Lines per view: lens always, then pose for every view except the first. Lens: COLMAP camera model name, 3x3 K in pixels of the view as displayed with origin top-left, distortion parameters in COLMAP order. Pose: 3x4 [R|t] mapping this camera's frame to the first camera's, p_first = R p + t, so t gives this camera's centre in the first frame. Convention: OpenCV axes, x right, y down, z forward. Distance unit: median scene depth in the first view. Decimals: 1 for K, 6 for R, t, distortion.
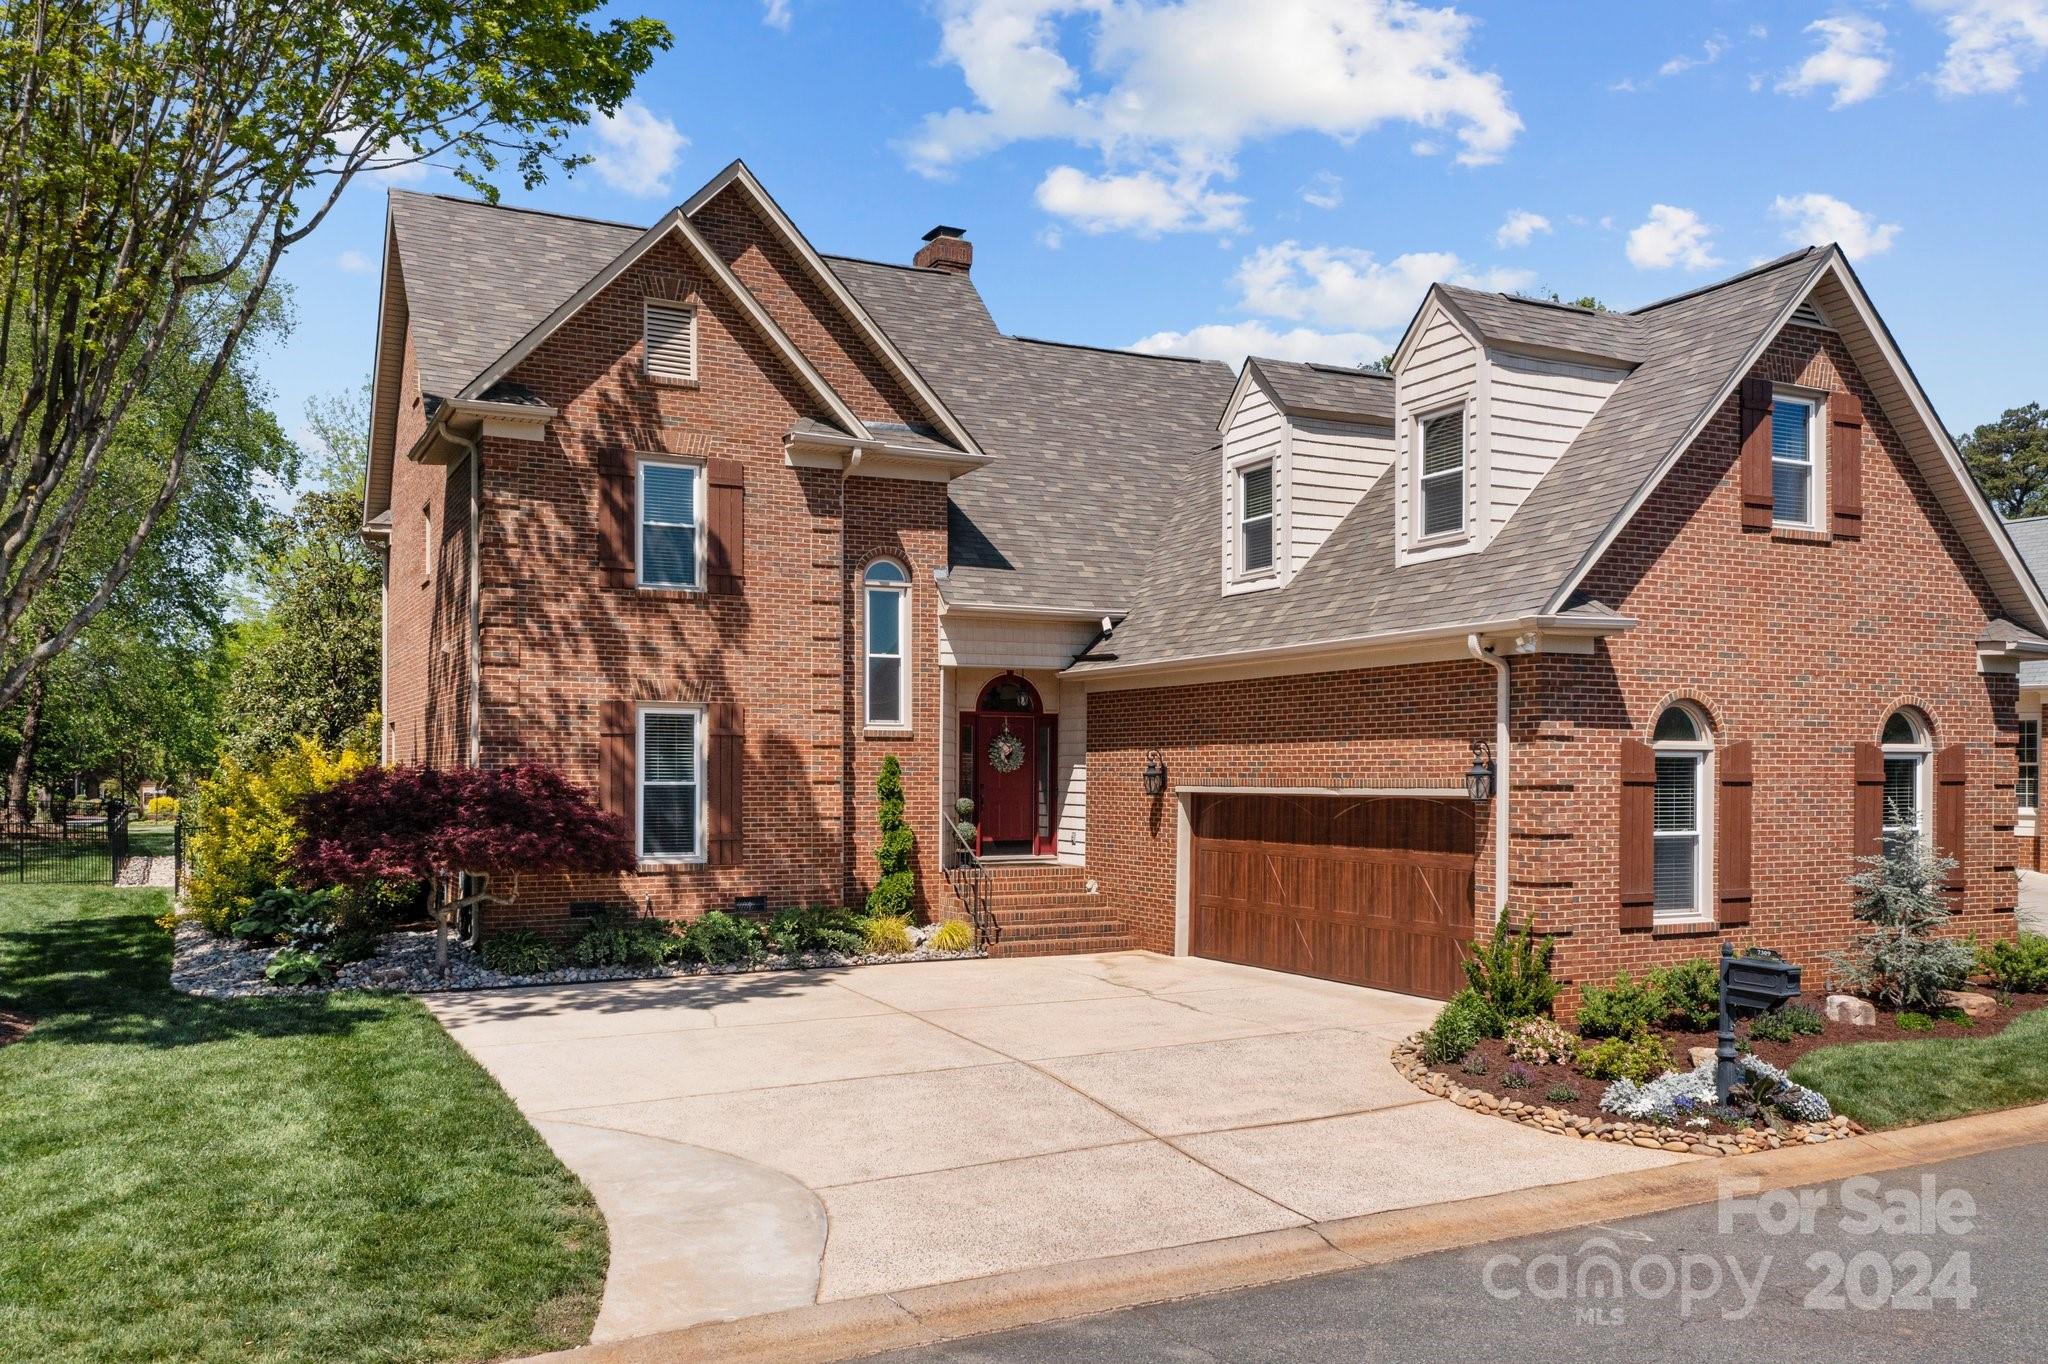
lens RADIAL K [[1644.8, 0, 1023.3], [0, 1644.8, 809.6], [0, 0, 1]] dist [0.003950, 0.005327]
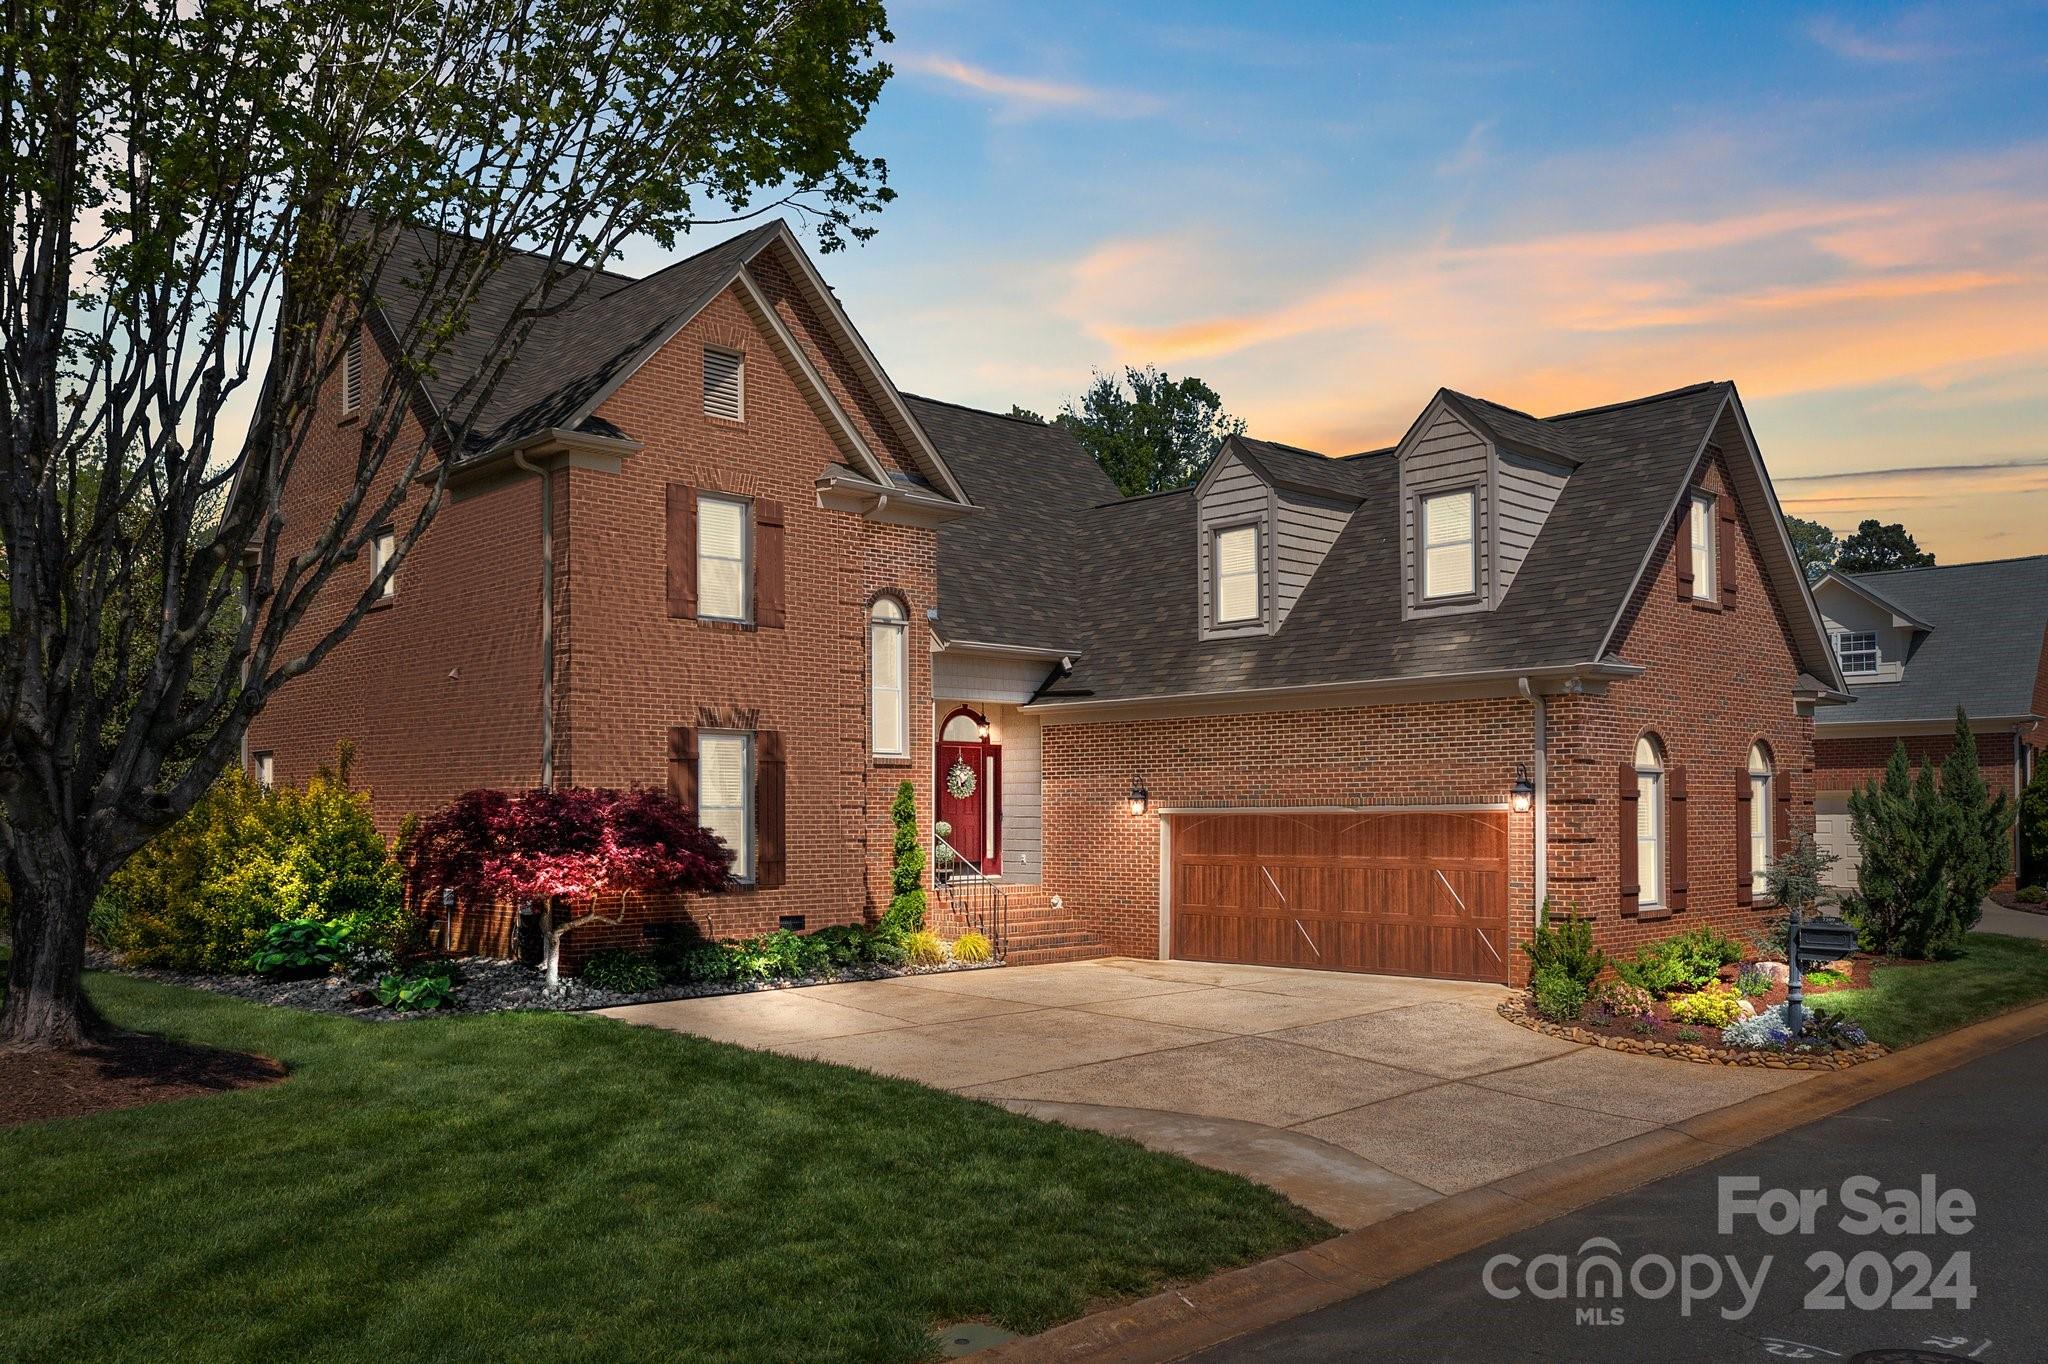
lens RADIAL K [[1644.8, 0, 1023.3], [0, 1644.8, 809.6], [0, 0, 1]] dist [0.003950, 0.005327]
pose [[0.954765, -0.005443, 0.297313, -0.405750], [0.013351, 0.999609, -0.024575, 0.015985], [-0.297063, 0.027432, 0.954464, -0.055765]]
